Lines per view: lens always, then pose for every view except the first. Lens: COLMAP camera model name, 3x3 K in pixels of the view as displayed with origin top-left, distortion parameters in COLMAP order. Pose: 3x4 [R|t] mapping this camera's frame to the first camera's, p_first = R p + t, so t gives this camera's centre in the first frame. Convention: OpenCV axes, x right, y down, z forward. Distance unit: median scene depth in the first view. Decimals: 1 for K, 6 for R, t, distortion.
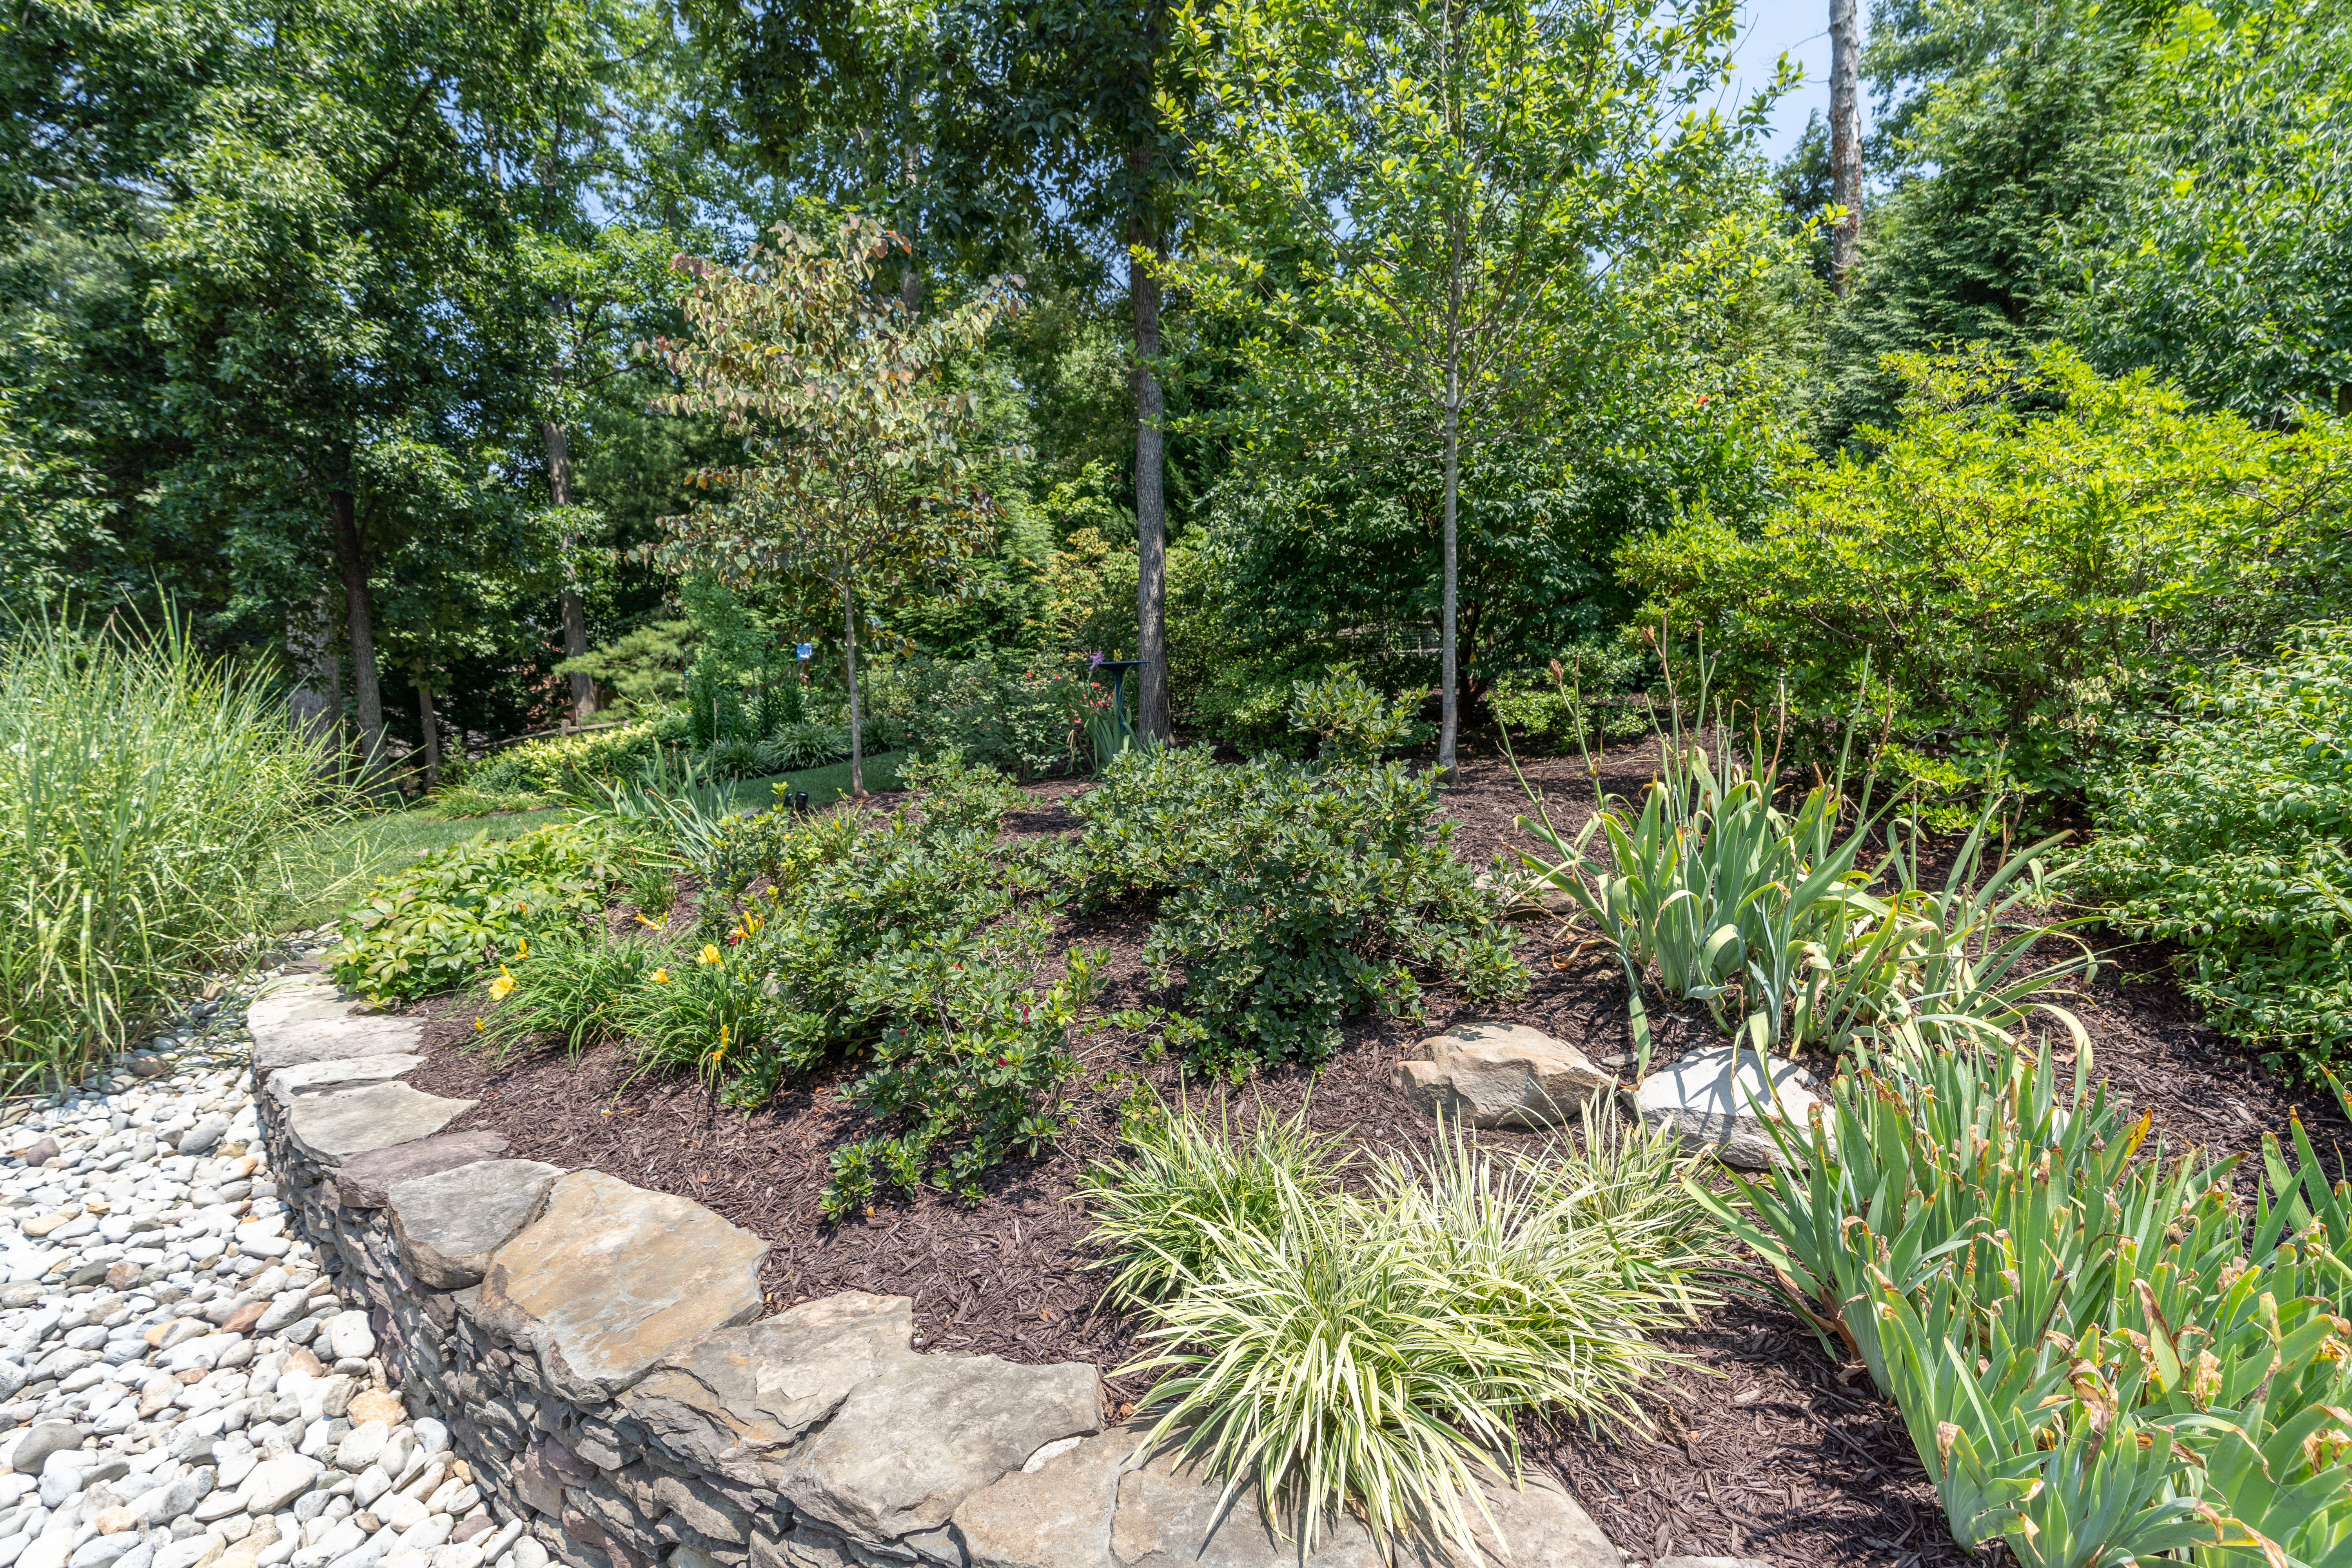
lens RADIAL K [[1077.3, 0, 1171.1], [0, 1077.3, 789.2], [0, 0, 1]] dist [0.002466, 0.000901]
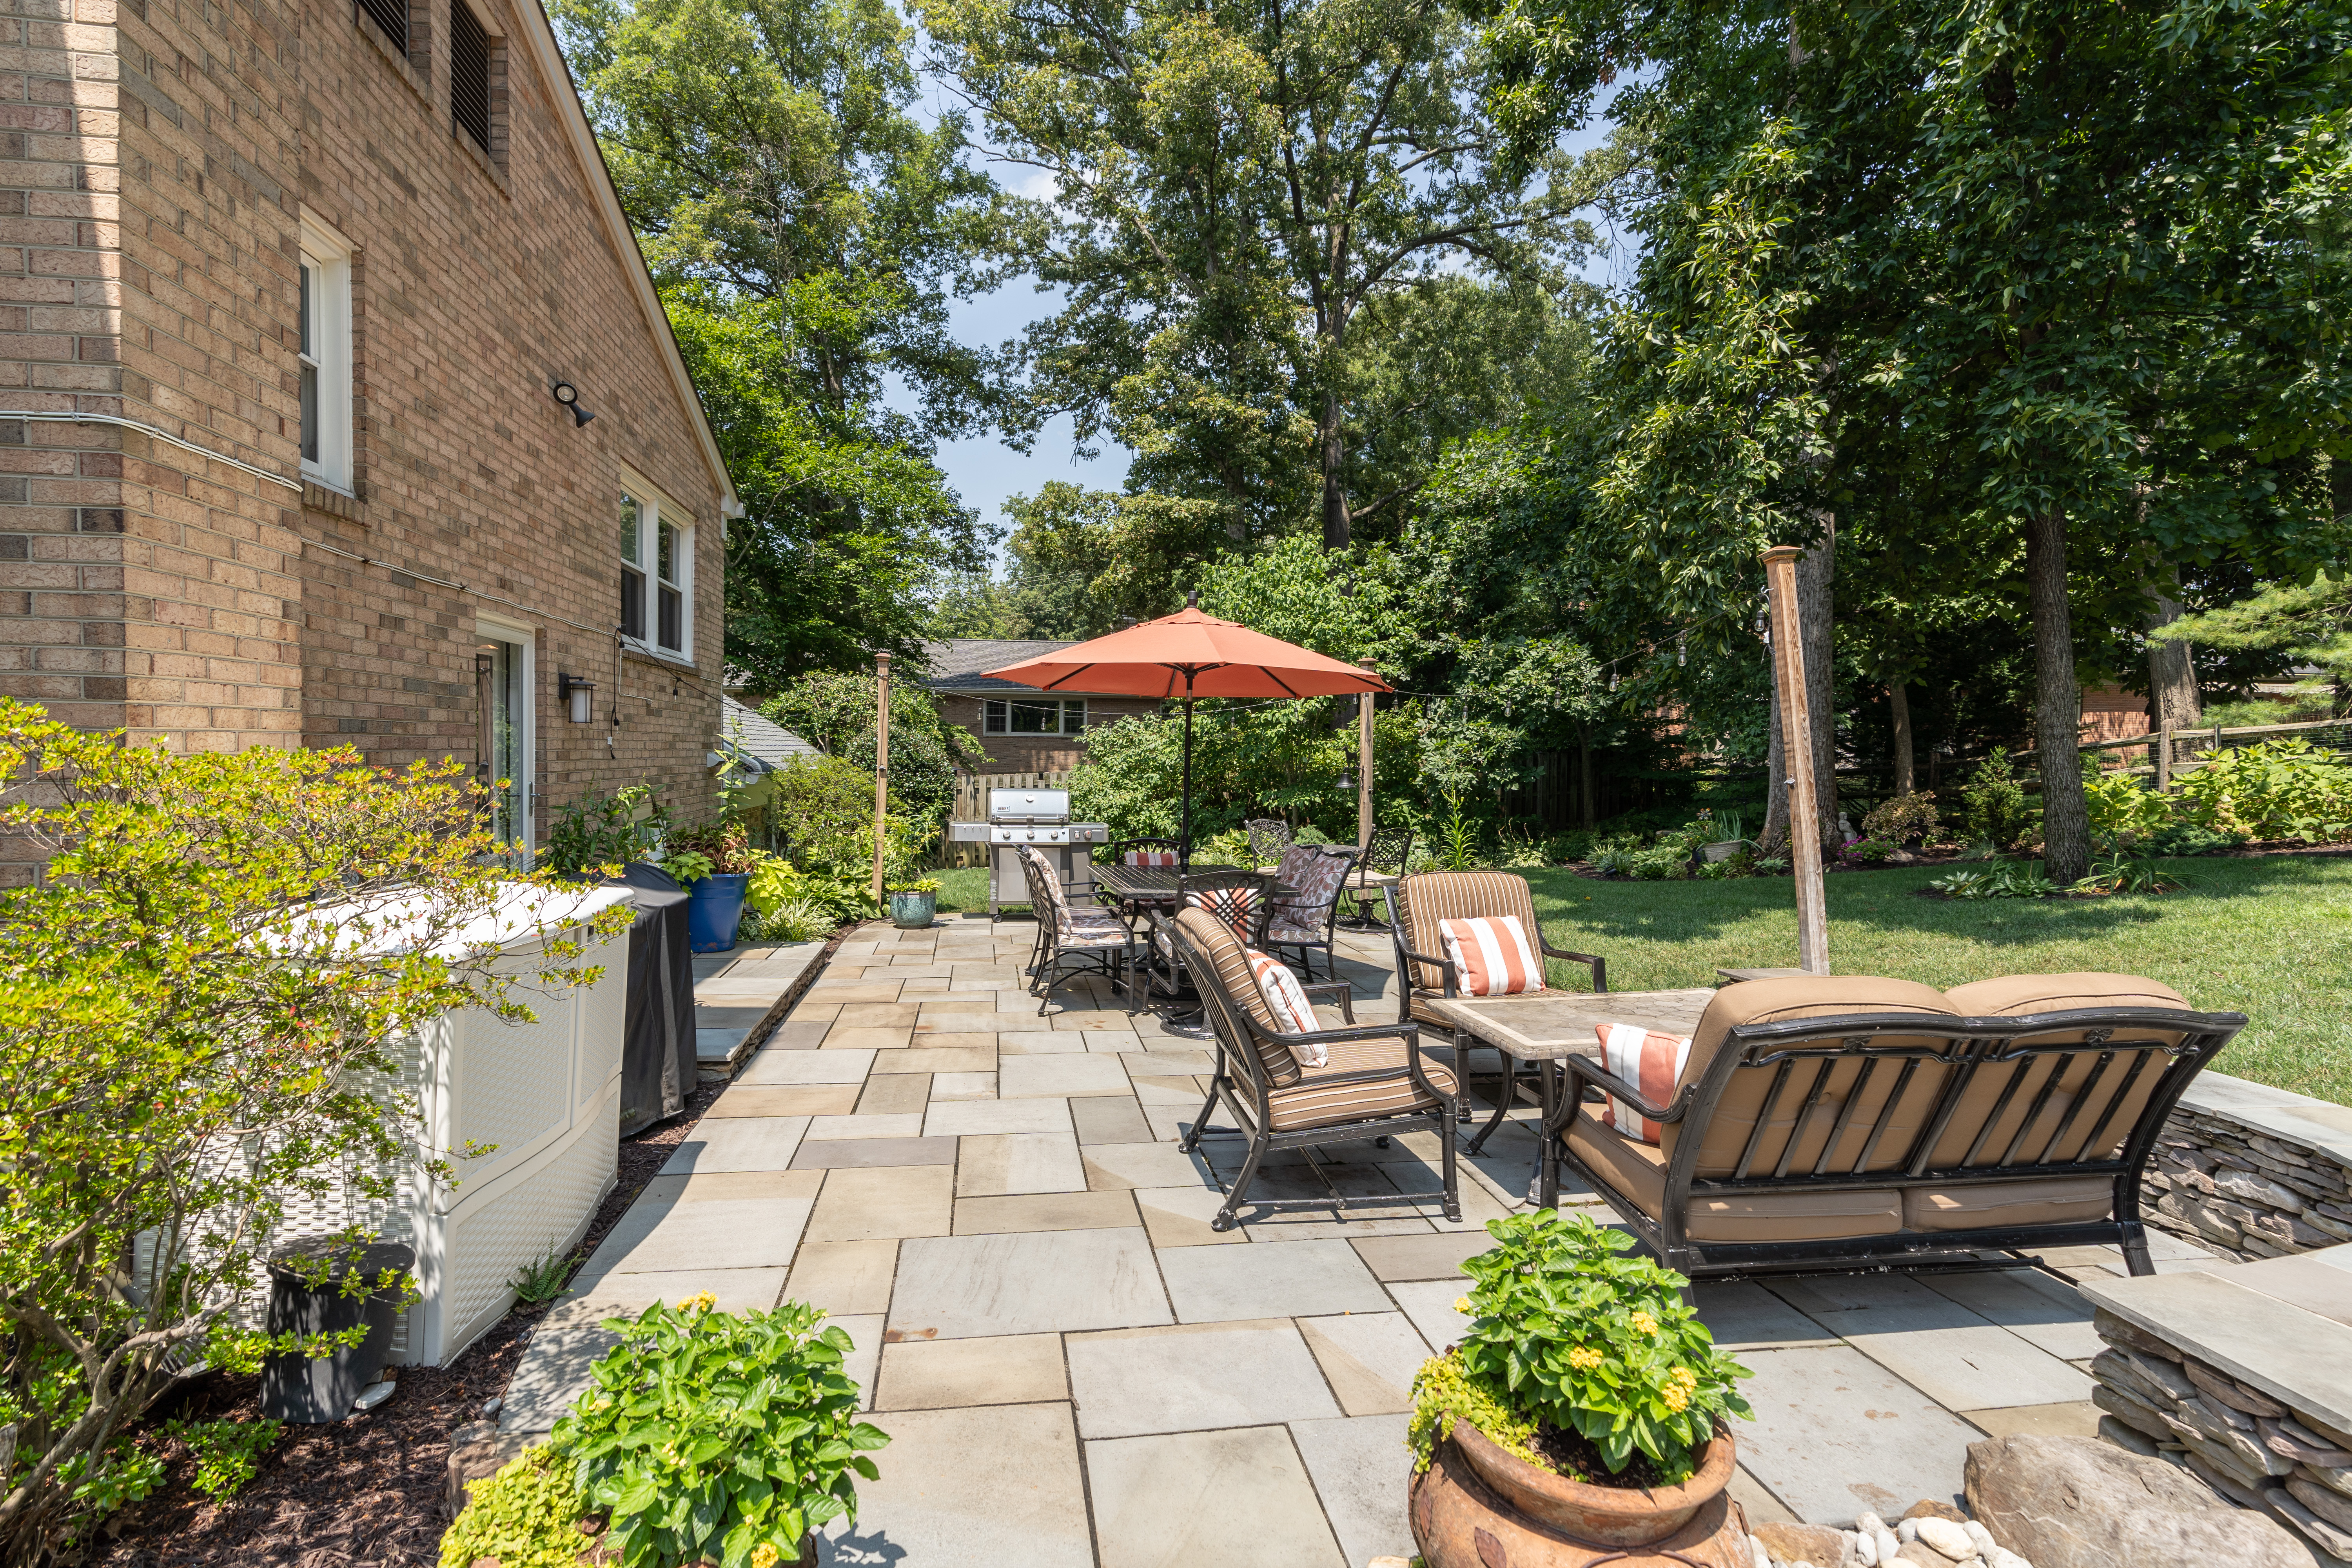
lens RADIAL K [[1077.3, 0, 1164.9], [0, 1077.3, 779.0], [0, 0, 1]] dist [0.002466, 0.000901]
pose [[0.575452, 0.023260, -0.817505, -0.680284], [-0.030640, 0.999507, 0.006871, -0.028410], [0.817262, 0.021094, 0.575881, 0.310318]]
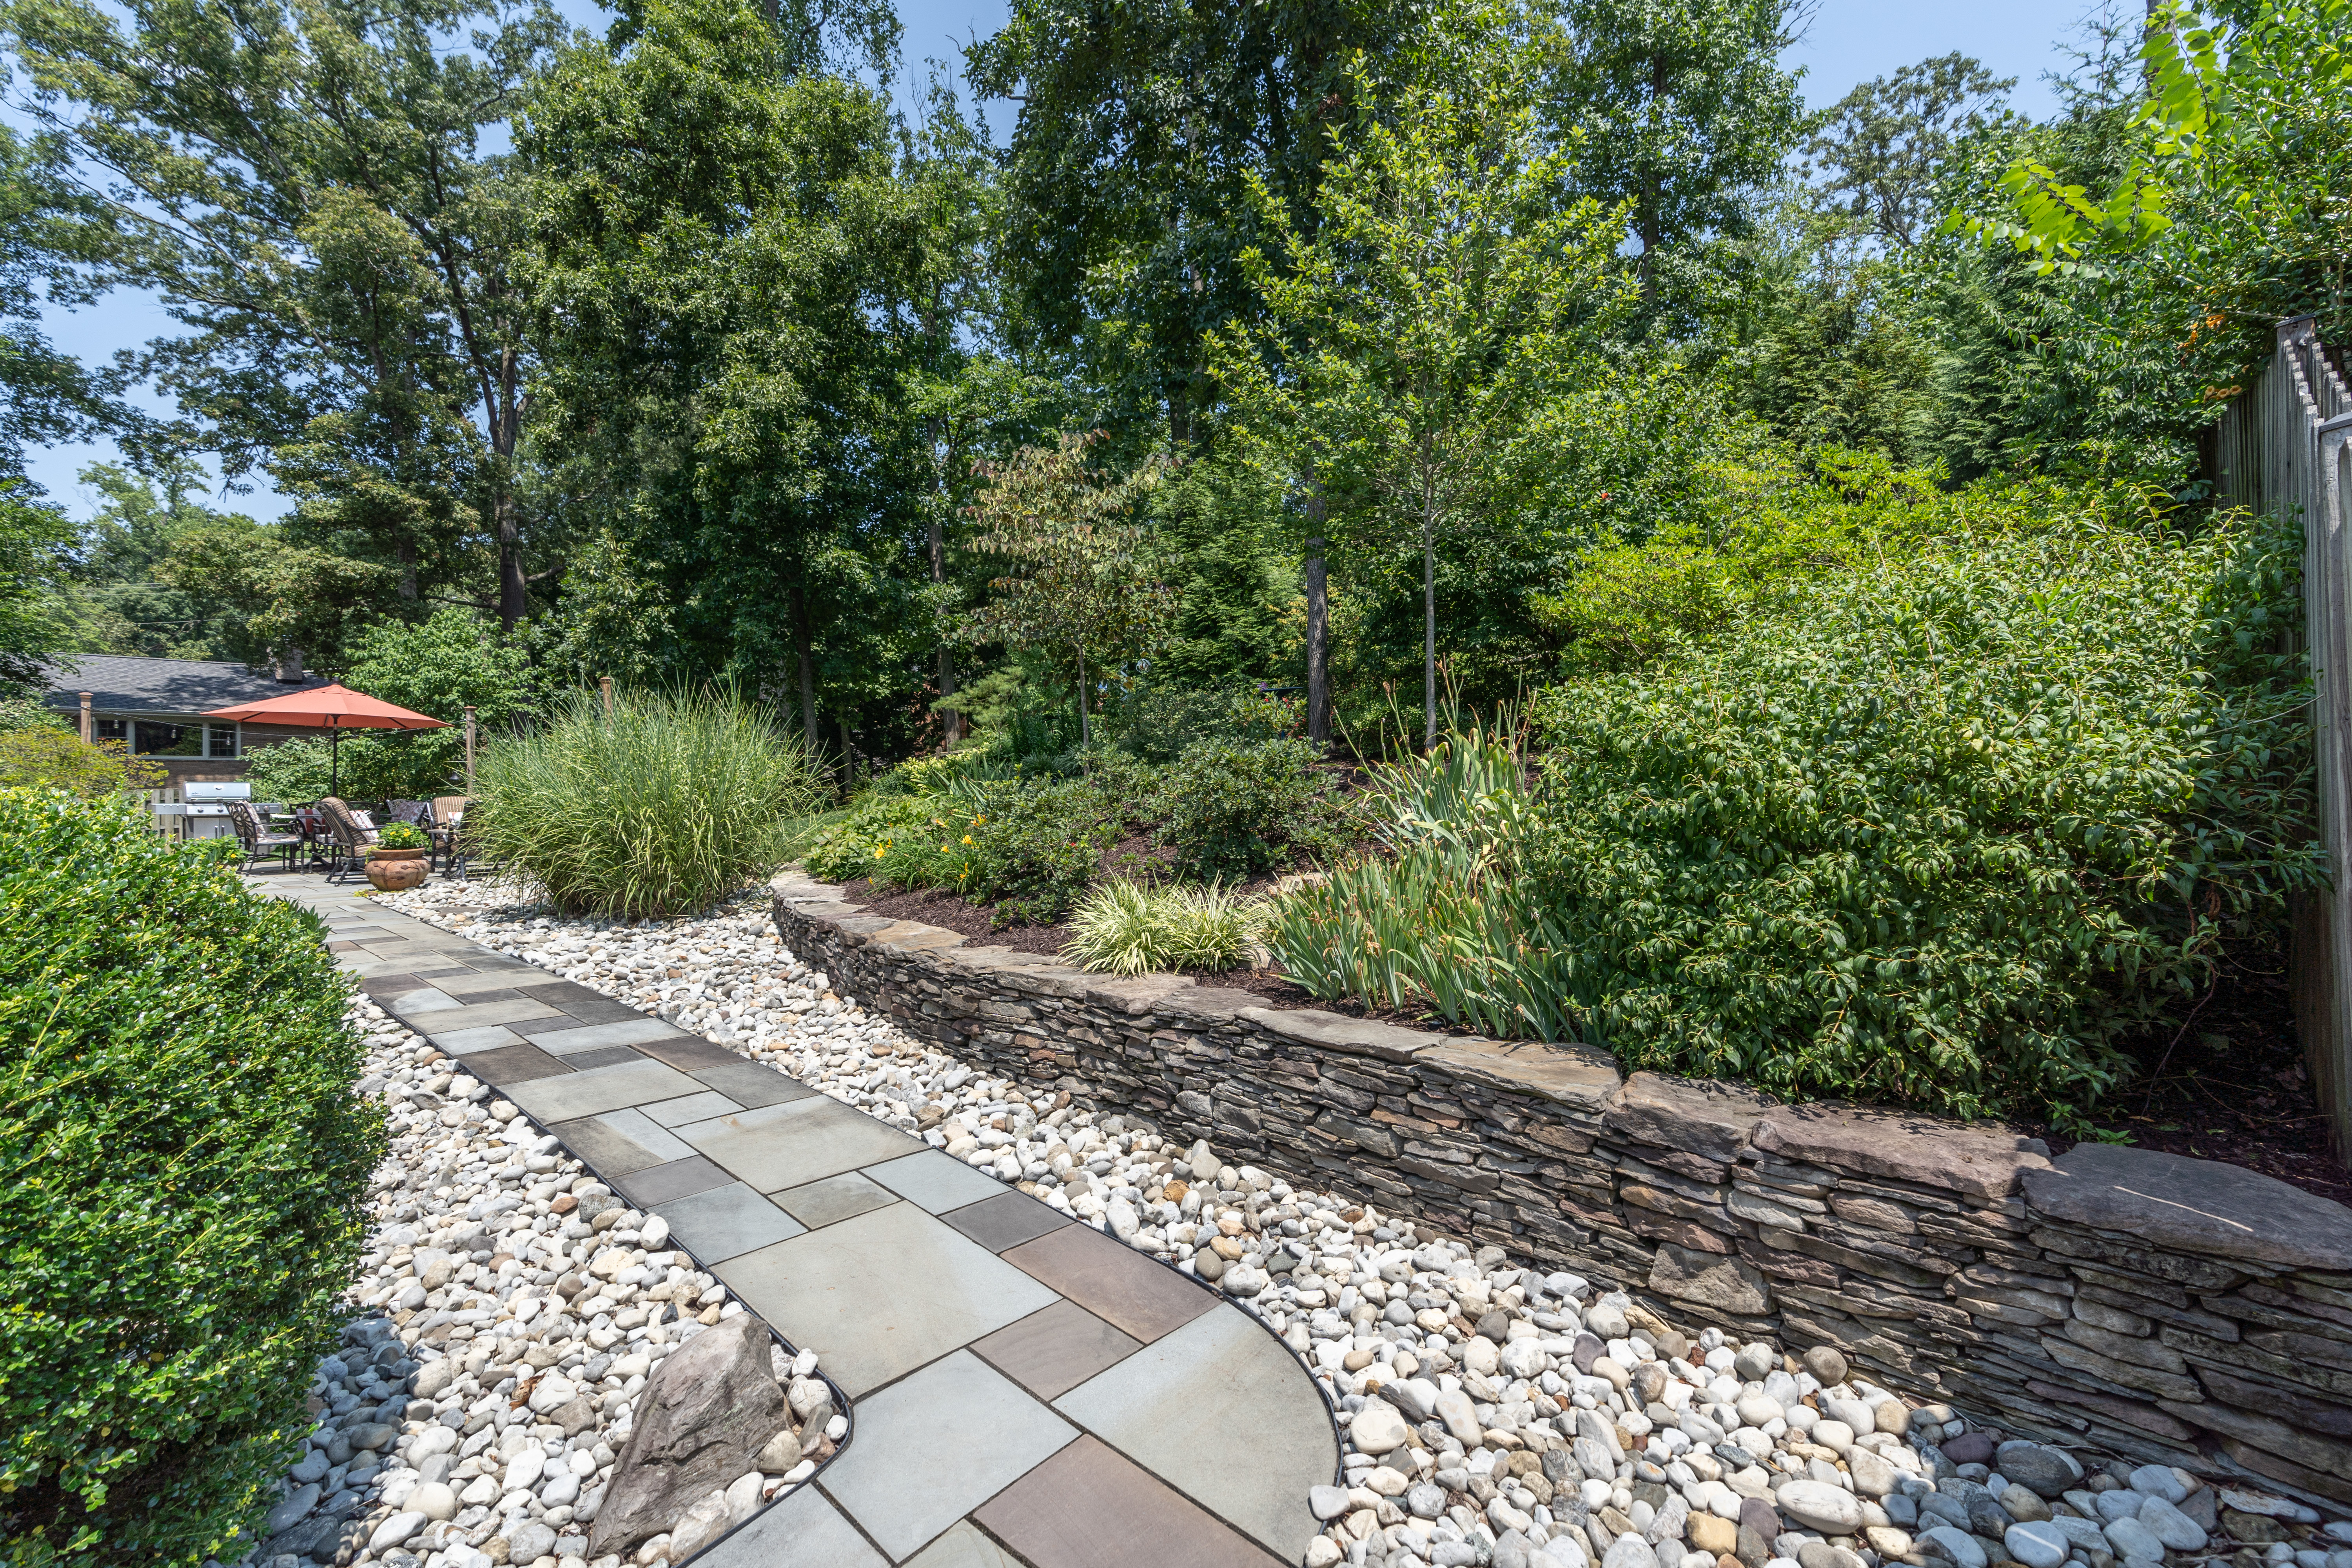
lens RADIAL K [[1077.3, 0, 1172.5], [0, 1077.3, 791.0], [0, 0, 1]] dist [0.002466, 0.000901]
pose [[0.953078, -0.004647, -0.302688, 0.168413], [-0.002167, 0.999752, -0.022174, 0.030827], [0.302716, 0.021789, 0.952832, -0.249580]]
